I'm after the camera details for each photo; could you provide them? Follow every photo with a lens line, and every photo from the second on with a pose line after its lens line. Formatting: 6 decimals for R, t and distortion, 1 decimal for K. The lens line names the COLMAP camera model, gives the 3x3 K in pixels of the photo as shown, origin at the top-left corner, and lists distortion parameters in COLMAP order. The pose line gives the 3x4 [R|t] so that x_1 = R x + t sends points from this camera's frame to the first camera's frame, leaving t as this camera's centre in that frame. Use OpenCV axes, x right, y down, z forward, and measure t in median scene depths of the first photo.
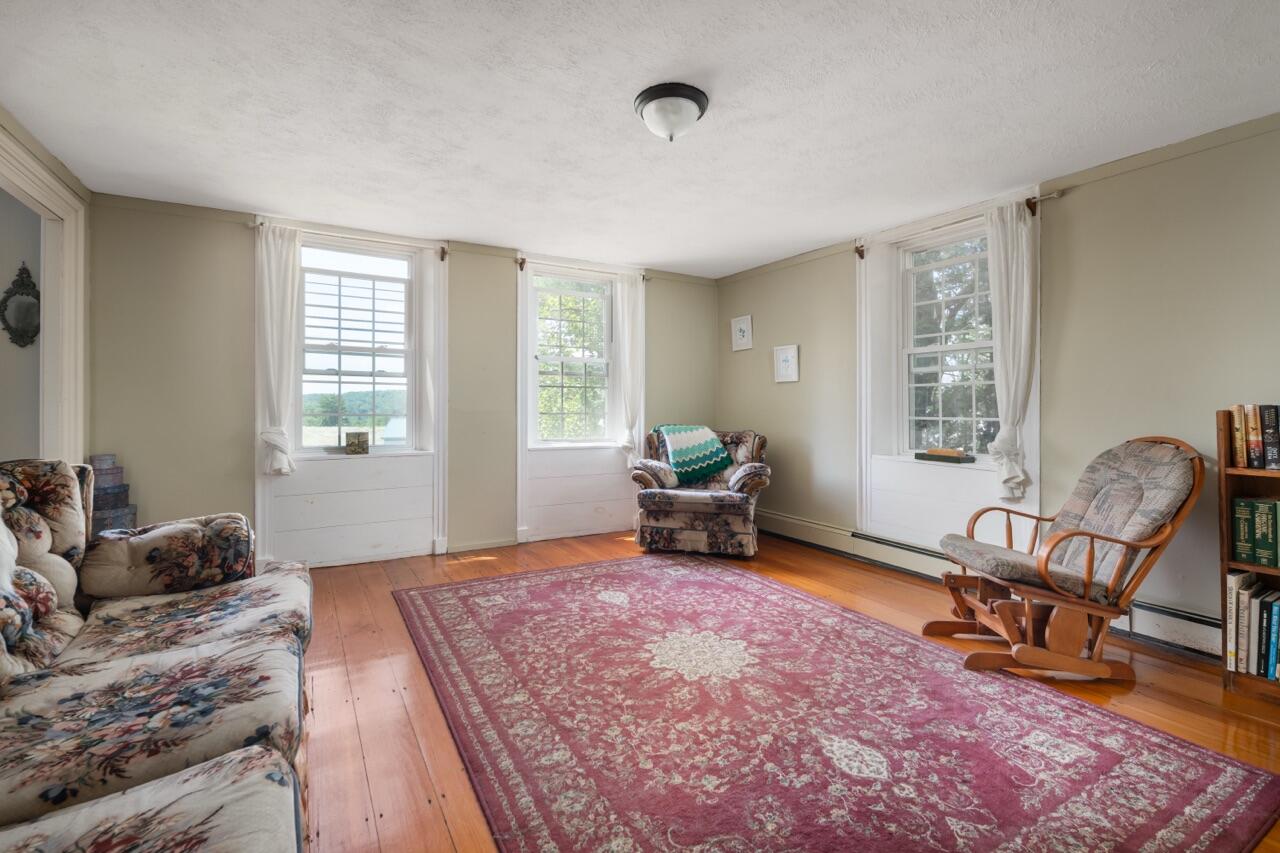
lens RADIAL K [[587.7, 0, 645.5], [0, 587.7, 414.0], [0, 0, 1]] dist [0.002733, 0.000010]
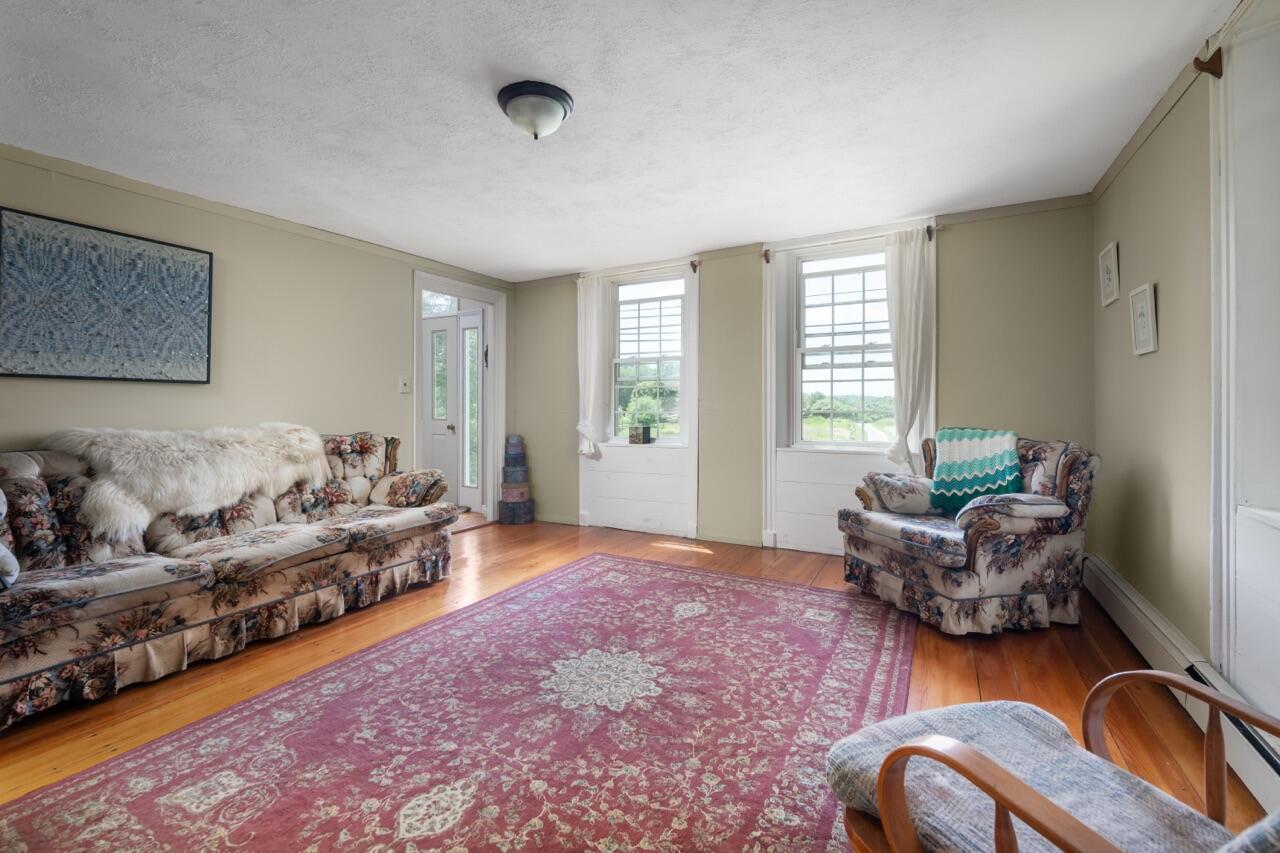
lens RADIAL K [[589.5, 0, 641.8], [0, 589.5, 406.9], [0, 0, 1]] dist [0.001114, -0.000704]
pose [[0.466286, -0.006251, -0.884612, 0.635594], [-0.003677, 0.999953, -0.009004, 0.001472], [0.884627, 0.007451, 0.466240, 0.433433]]
